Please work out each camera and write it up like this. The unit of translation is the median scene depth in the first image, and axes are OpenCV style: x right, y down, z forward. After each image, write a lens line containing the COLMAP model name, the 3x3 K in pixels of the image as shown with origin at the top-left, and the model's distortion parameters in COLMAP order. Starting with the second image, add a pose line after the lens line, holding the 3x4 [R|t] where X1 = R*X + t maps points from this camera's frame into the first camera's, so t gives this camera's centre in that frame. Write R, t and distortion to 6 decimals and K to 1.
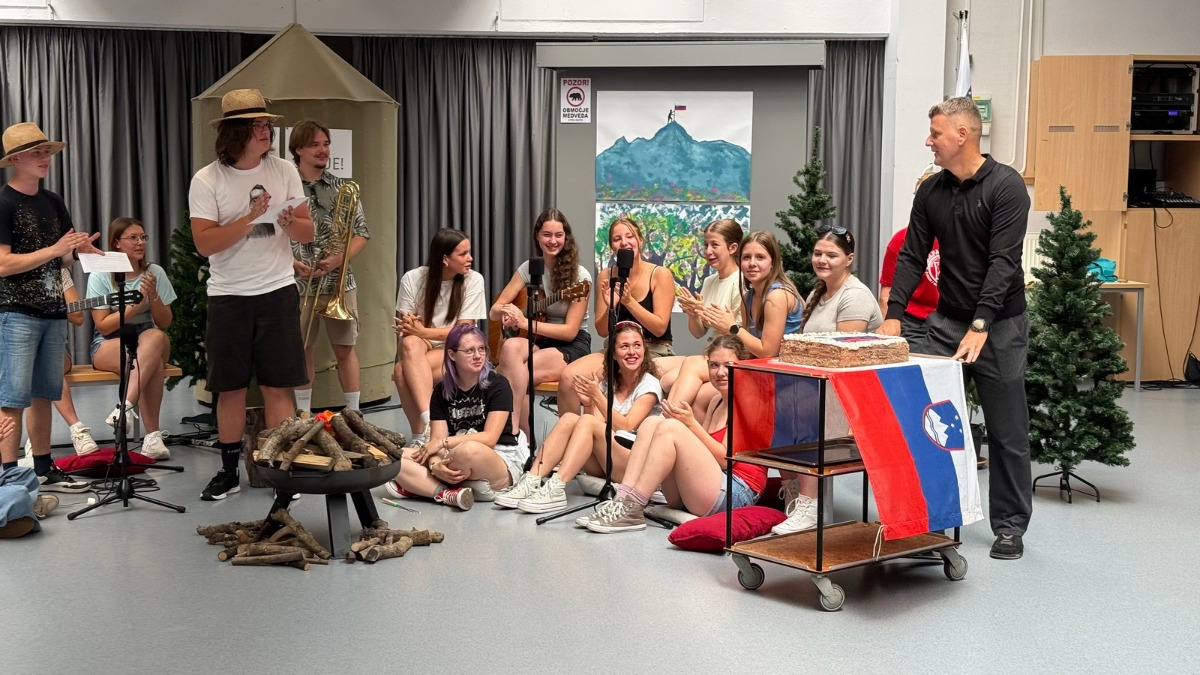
lens RADIAL K [[1698.5, 0, 581.9], [0, 1698.5, 352.6], [0, 0, 1]] dist [0.165526, 0.000000]
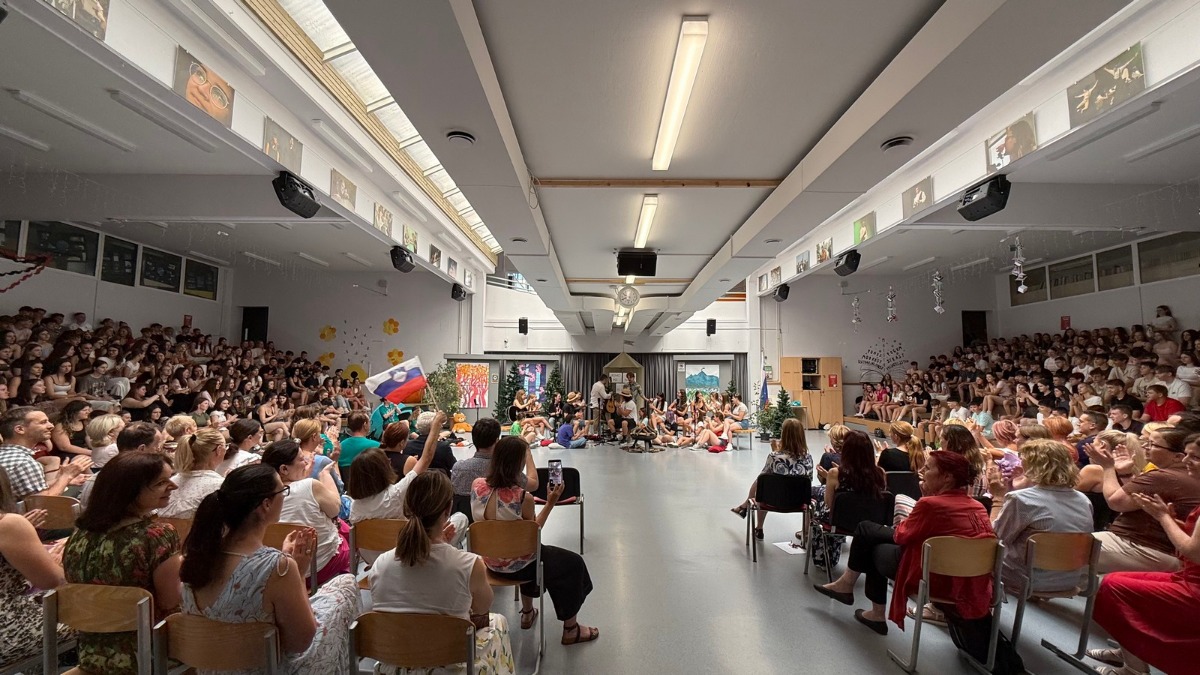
lens RADIAL K [[513.5, 0, 601.0], [0, 513.5, 335.8], [0, 0, 1]] dist [0.004084, 0.000031]
pose [[0.993219, -0.009081, -0.115903, -0.060592], [-0.012856, 0.982250, -0.187135, 0.040602], [0.115545, 0.187356, 0.975473, -0.456262]]
